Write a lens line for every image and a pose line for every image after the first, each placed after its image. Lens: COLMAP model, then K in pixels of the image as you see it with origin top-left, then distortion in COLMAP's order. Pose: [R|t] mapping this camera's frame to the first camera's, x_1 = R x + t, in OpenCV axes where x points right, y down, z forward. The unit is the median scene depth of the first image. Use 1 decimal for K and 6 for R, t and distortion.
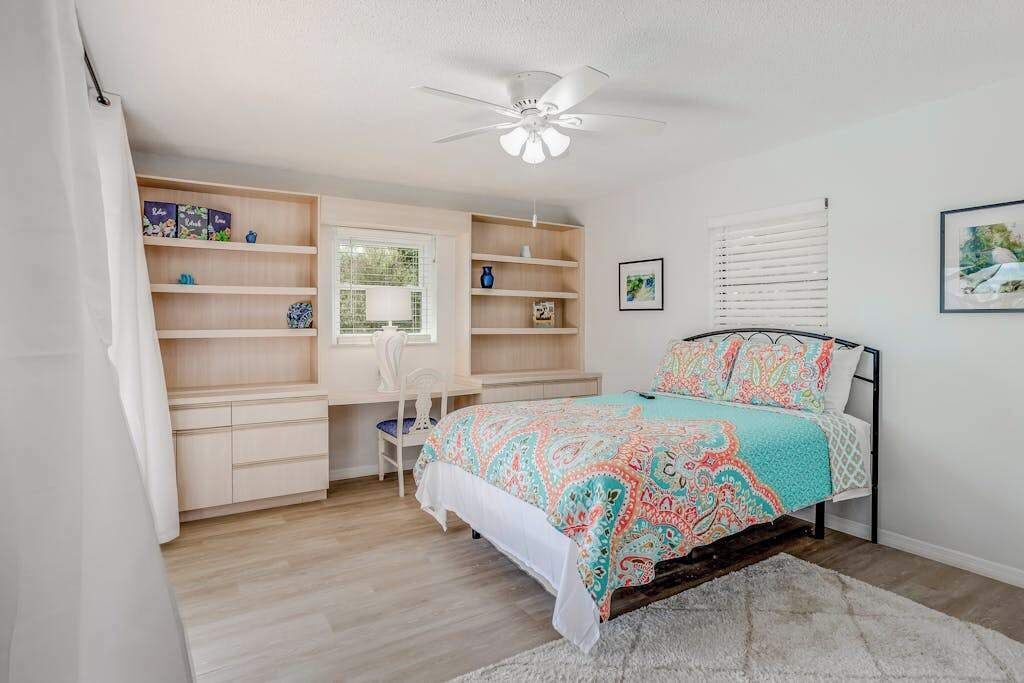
lens RADIAL K [[548.0, 0, 528.7], [0, 548.0, 326.3], [0, 0, 1]] dist [-0.035400, 0.001148]
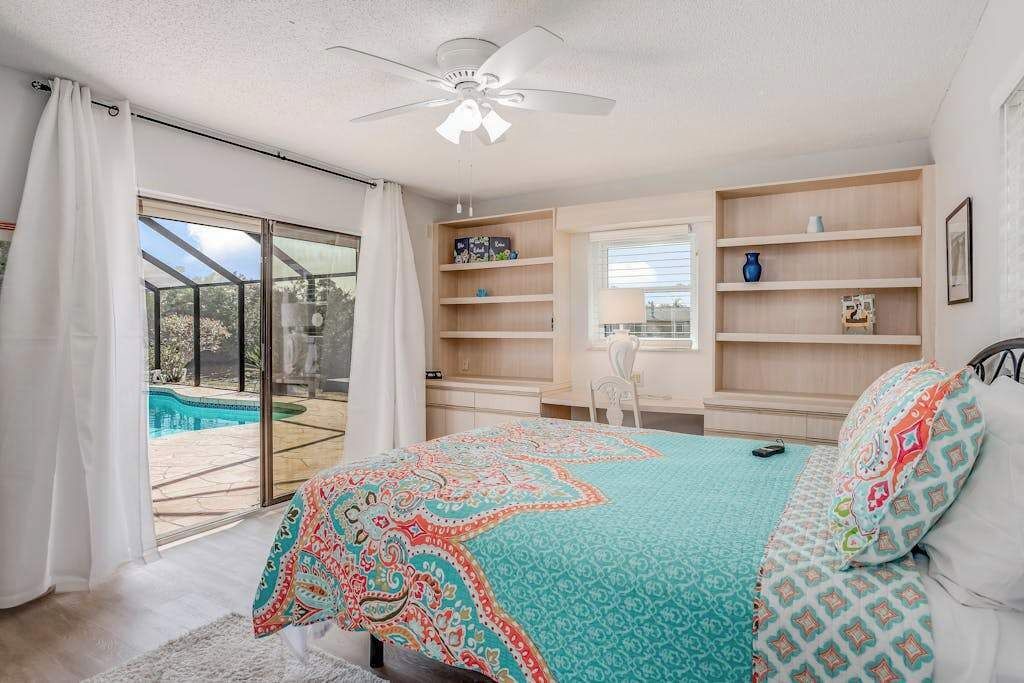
lens RADIAL K [[548.0, 0, 528.7], [0, 548.0, 326.3], [0, 0, 1]] dist [-0.035400, 0.001148]
pose [[0.446362, 0.000959, -0.894852, 0.623396], [-0.008500, 0.999959, -0.003168, -0.002153], [0.894812, 0.009021, 0.446352, 0.513910]]
